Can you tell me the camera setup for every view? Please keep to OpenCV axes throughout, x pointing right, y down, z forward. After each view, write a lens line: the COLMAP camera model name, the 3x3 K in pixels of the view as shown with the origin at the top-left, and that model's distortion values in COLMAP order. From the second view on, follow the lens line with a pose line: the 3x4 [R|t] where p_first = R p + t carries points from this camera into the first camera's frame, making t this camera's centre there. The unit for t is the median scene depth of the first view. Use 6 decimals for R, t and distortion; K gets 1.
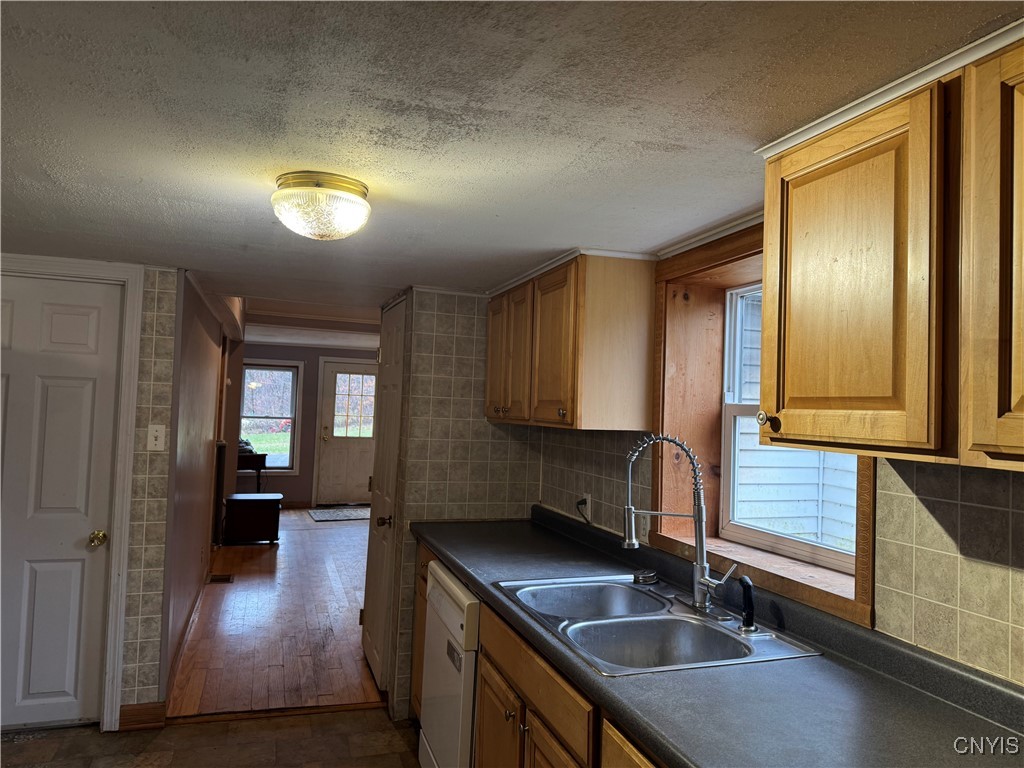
lens RADIAL K [[716.2, 0, 515.1], [0, 716.2, 374.8], [0, 0, 1]] dist [0.035340, -0.005292]
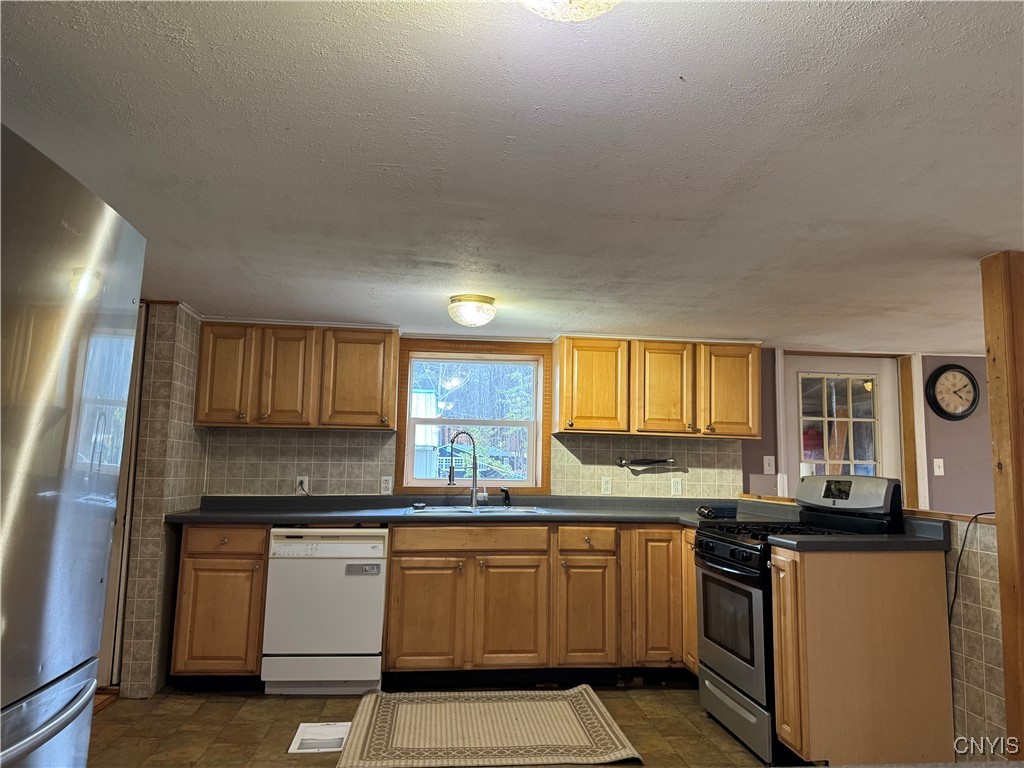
lens RADIAL K [[716.2, 0, 515.5], [0, 716.2, 385.7], [0, 0, 1]] dist [0.035340, -0.005292]
pose [[0.215362, 0.077328, 0.973468, -1.485707], [-0.056687, 0.996169, -0.066590, 0.066394], [-0.974887, -0.040842, 0.218921, 0.314562]]
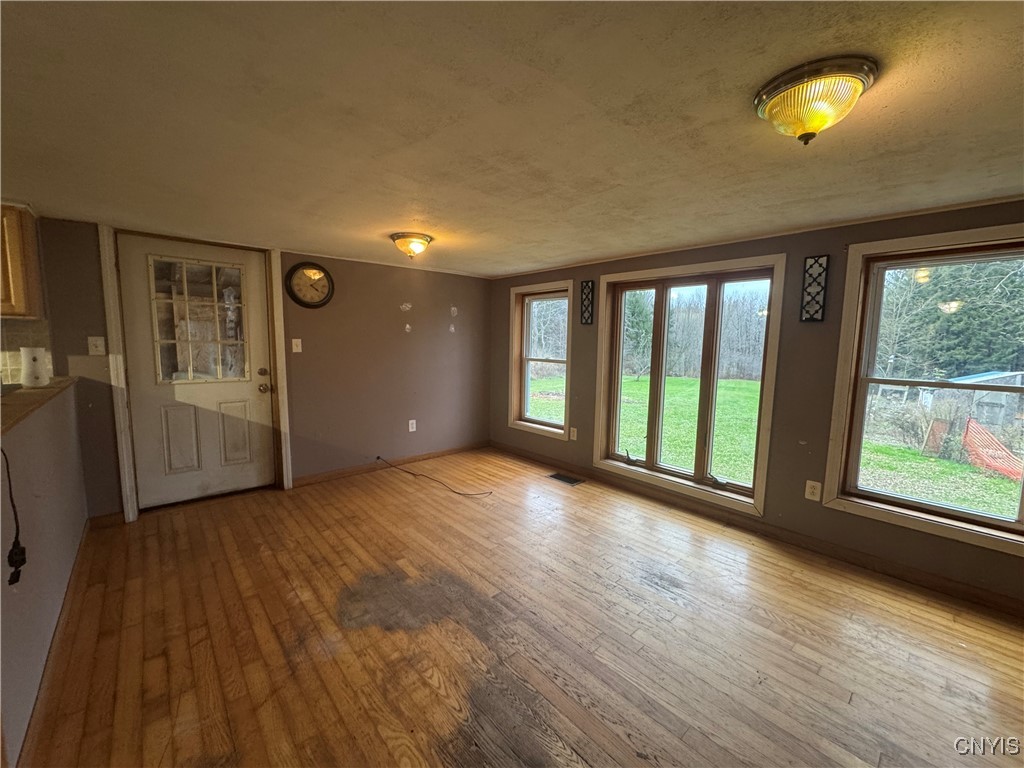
lens RADIAL K [[409.1, 0, 509.9], [0, 409.1, 385.0], [0, 0, 1]] dist [-0.000719, 0.000518]
pose [[-0.380523, -0.136645, 0.914620, -0.877637], [-0.072847, 0.990379, 0.117655, 0.007438], [-0.921898, -0.021857, -0.386816, -0.508059]]
